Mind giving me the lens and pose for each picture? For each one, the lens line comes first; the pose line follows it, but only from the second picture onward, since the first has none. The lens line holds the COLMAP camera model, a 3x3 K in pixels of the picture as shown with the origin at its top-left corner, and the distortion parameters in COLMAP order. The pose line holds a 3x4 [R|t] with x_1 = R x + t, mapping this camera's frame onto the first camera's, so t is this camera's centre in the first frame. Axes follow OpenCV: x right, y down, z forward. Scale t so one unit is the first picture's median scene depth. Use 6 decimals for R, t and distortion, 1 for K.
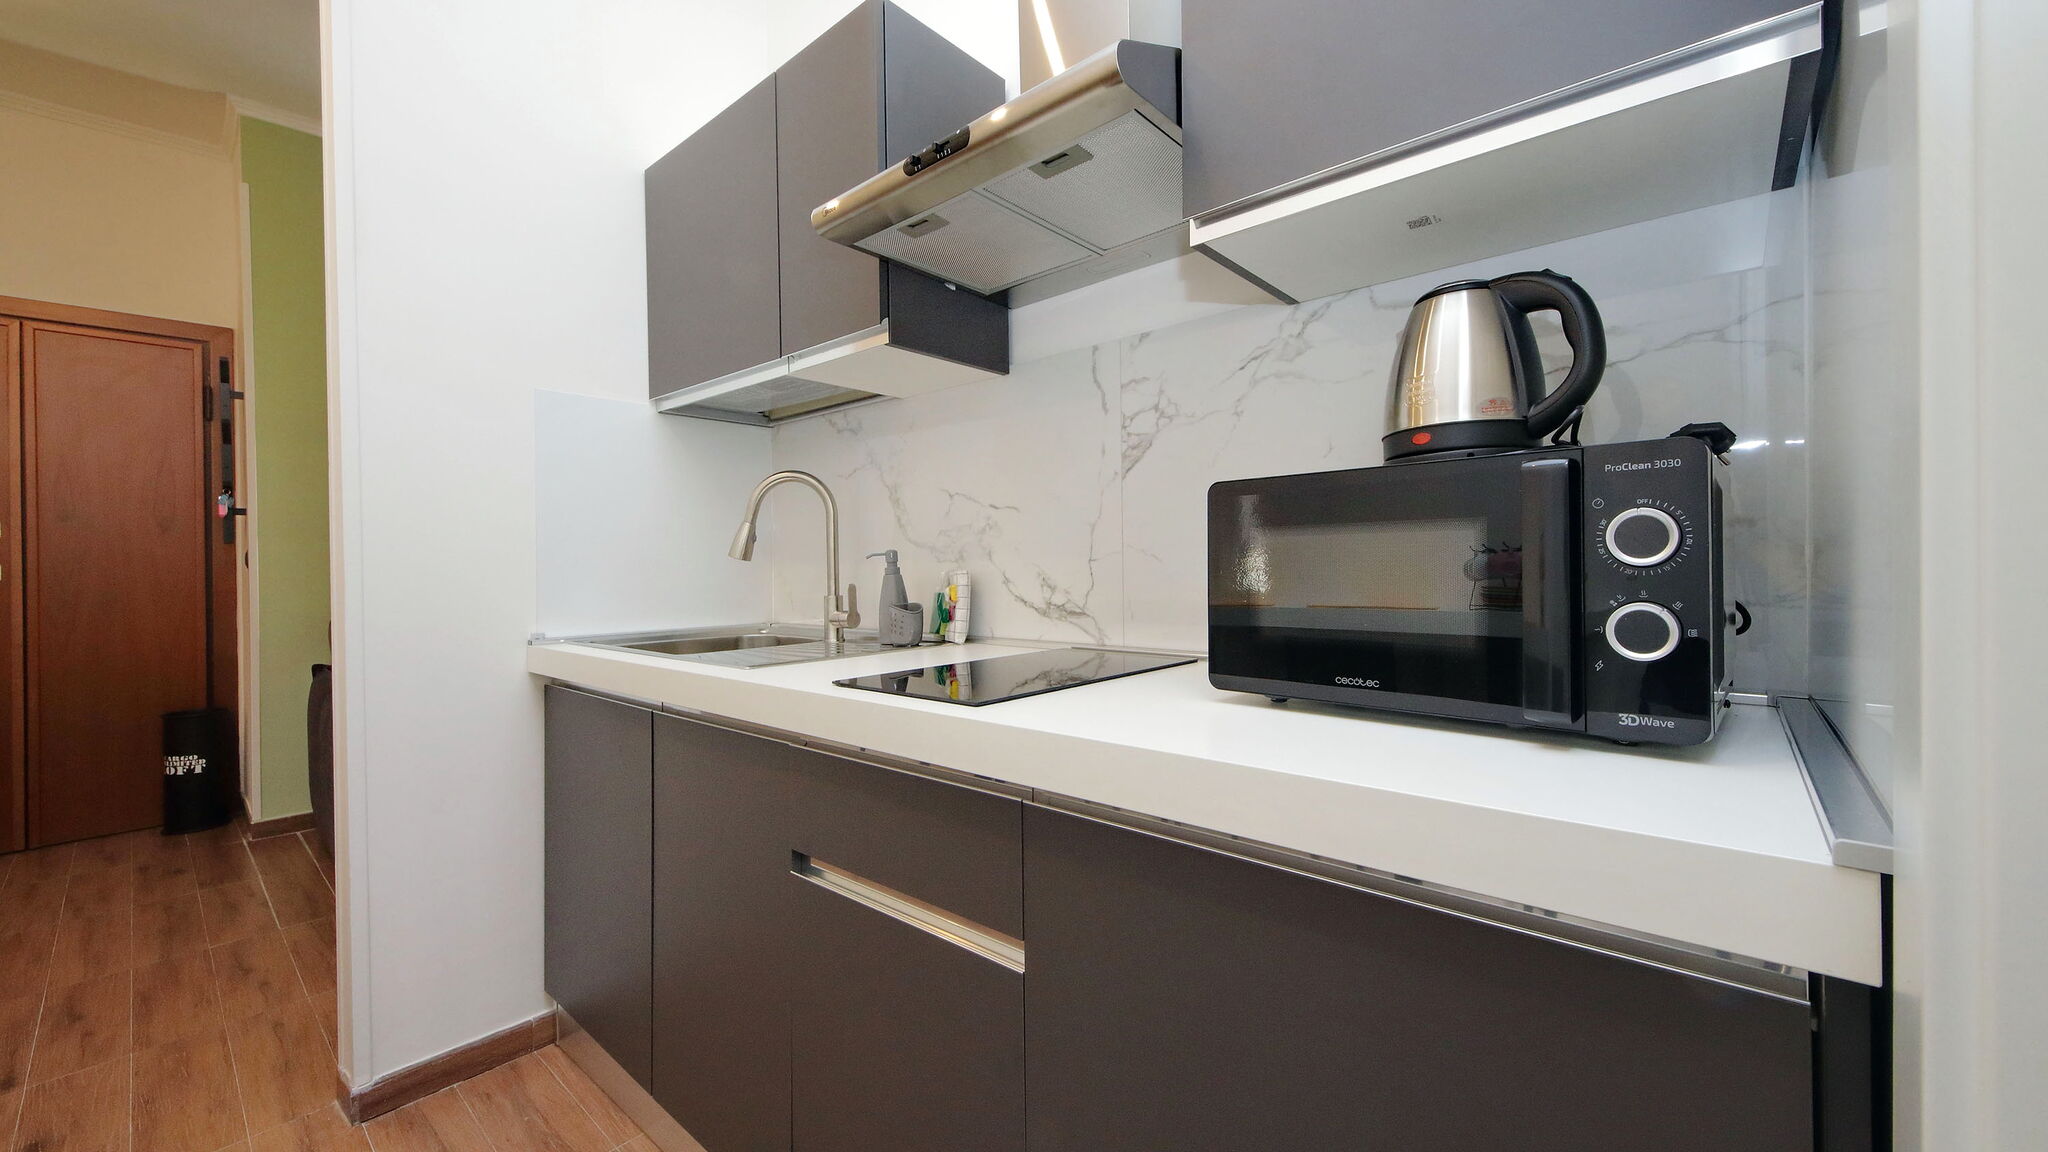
lens RADIAL K [[771.5, 0, 1014.6], [0, 771.5, 572.3], [0, 0, 1]] dist [0.026939, -0.010261]
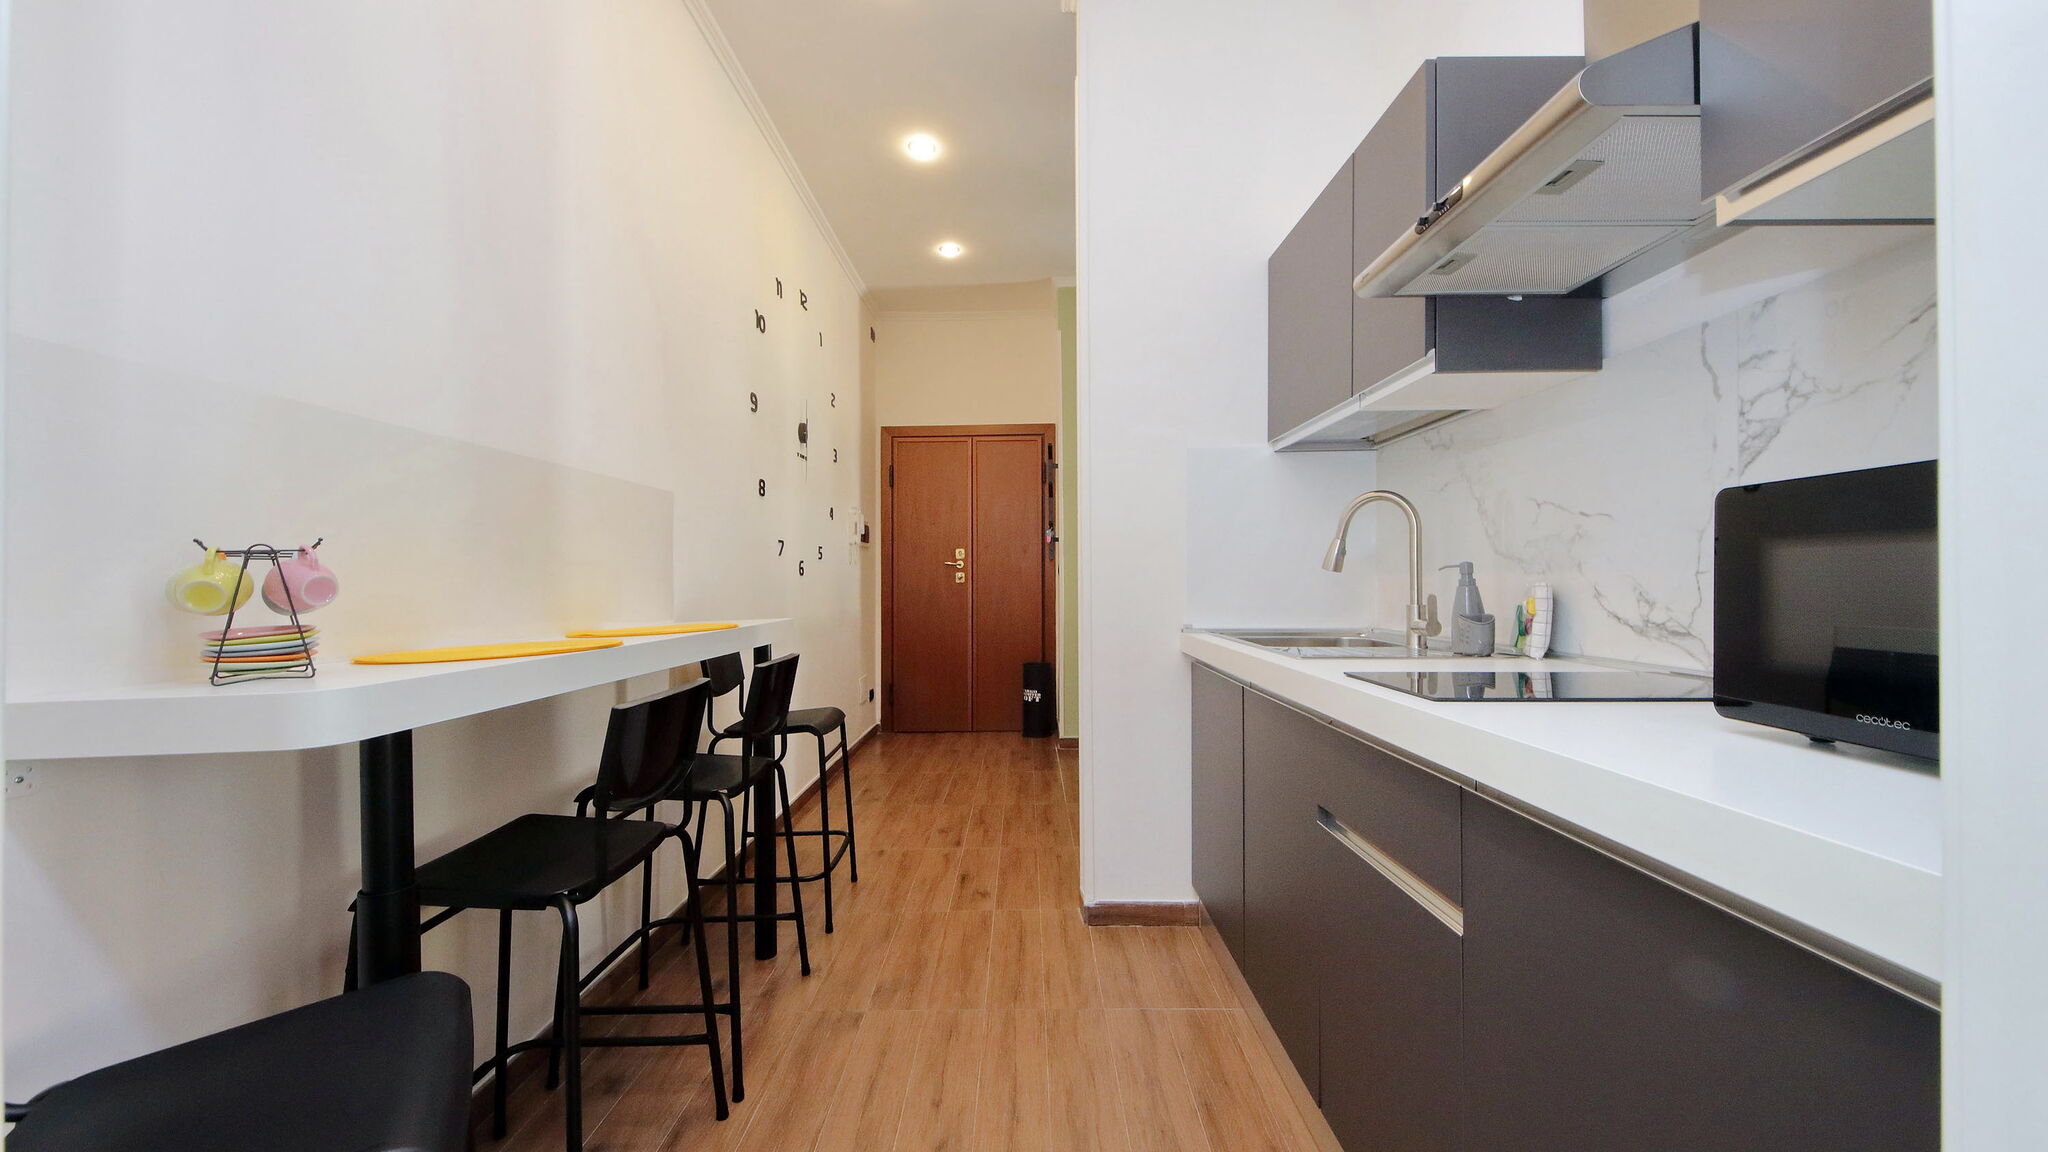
lens RADIAL K [[786.6, 0, 990.7], [0, 786.6, 584.3], [0, 0, 1]] dist [-0.000013, -0.000404]
pose [[0.624977, 0.014566, -0.780507, 0.262818], [-0.010898, 0.999891, 0.009933, -0.002469], [0.780567, 0.002298, 0.625068, -0.145641]]
